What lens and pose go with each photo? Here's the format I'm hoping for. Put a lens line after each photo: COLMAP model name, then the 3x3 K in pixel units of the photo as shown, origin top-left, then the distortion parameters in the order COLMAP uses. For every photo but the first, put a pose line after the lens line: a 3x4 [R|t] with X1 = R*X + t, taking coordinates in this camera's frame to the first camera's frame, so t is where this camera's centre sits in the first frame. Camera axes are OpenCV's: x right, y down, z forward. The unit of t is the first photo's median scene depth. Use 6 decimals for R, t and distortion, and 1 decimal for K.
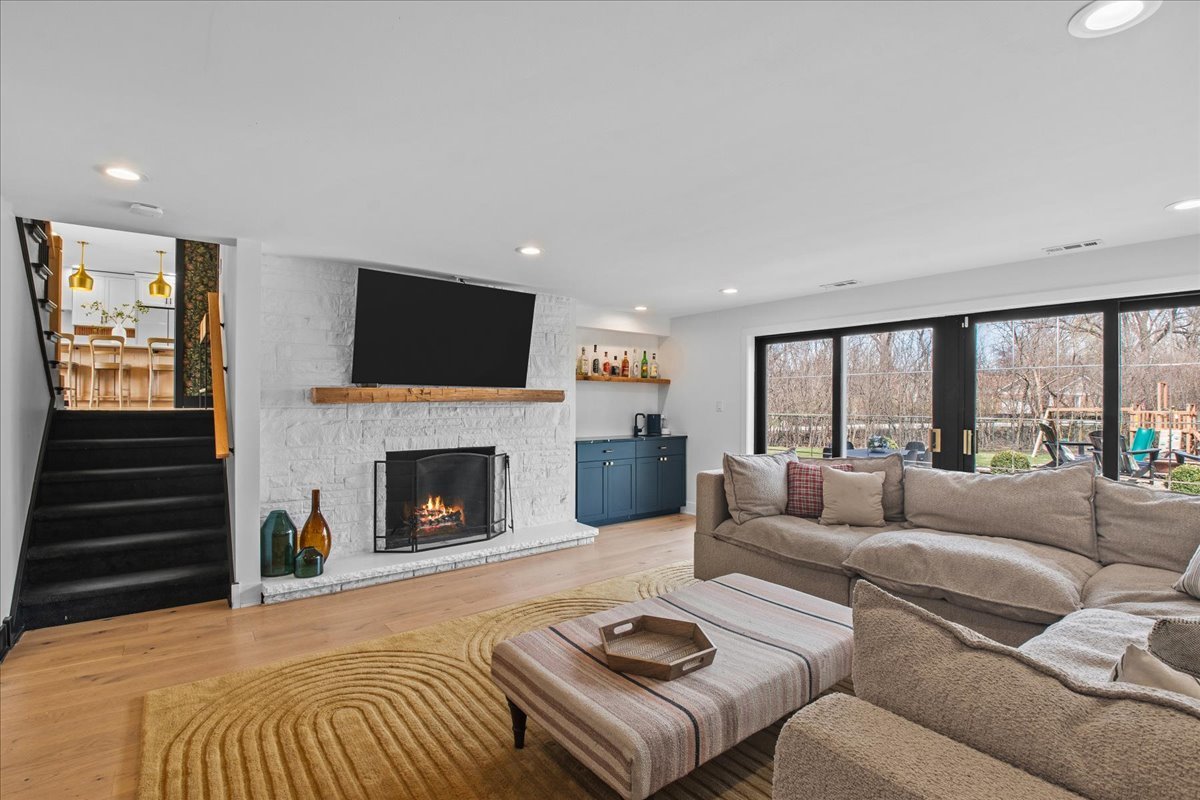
lens RADIAL K [[547.6, 0, 598.5], [0, 547.6, 404.9], [0, 0, 1]] dist [-0.000502, -0.022879]
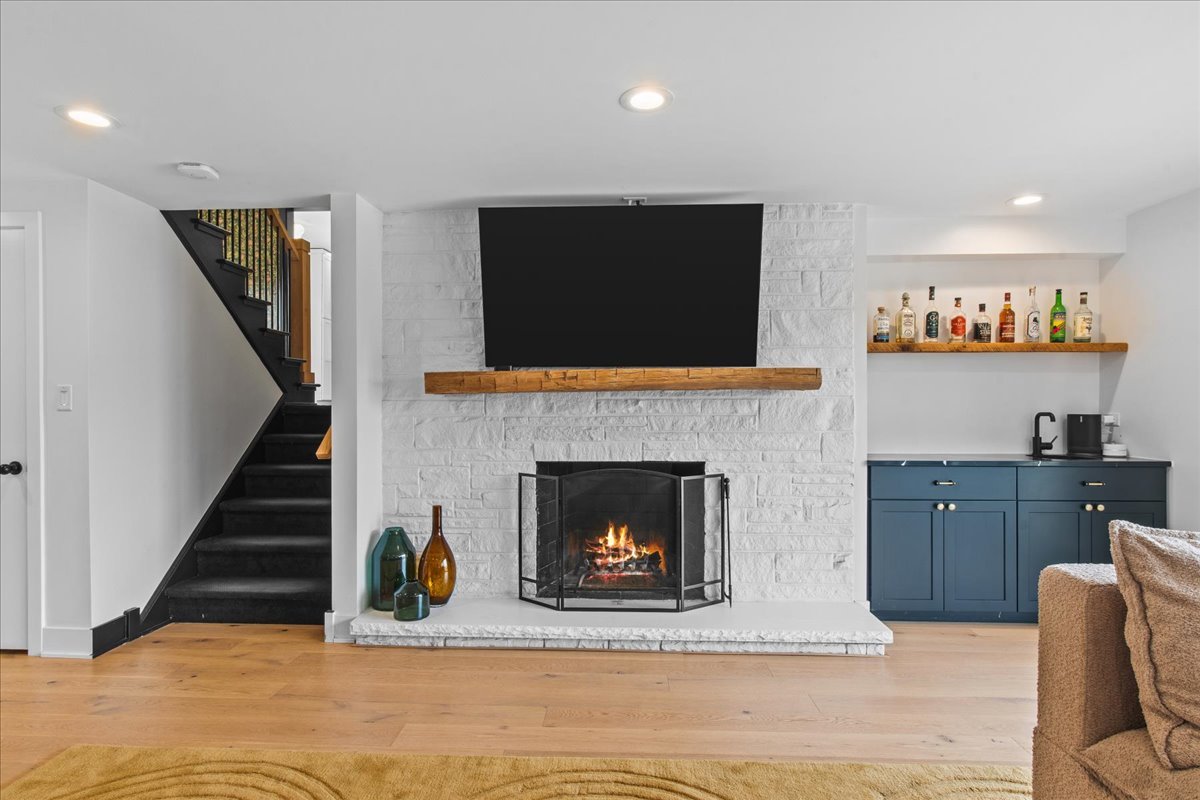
lens RADIAL K [[612.0, 0, 600.0], [0, 612.0, 408.2], [0, 0, 1]] dist [0.001274, -0.000332]
pose [[0.757842, -0.000737, -0.652438, 0.185944], [0.001786, 0.999998, 0.000946, 0.014282], [0.652436, -0.001882, 0.757842, 0.416002]]
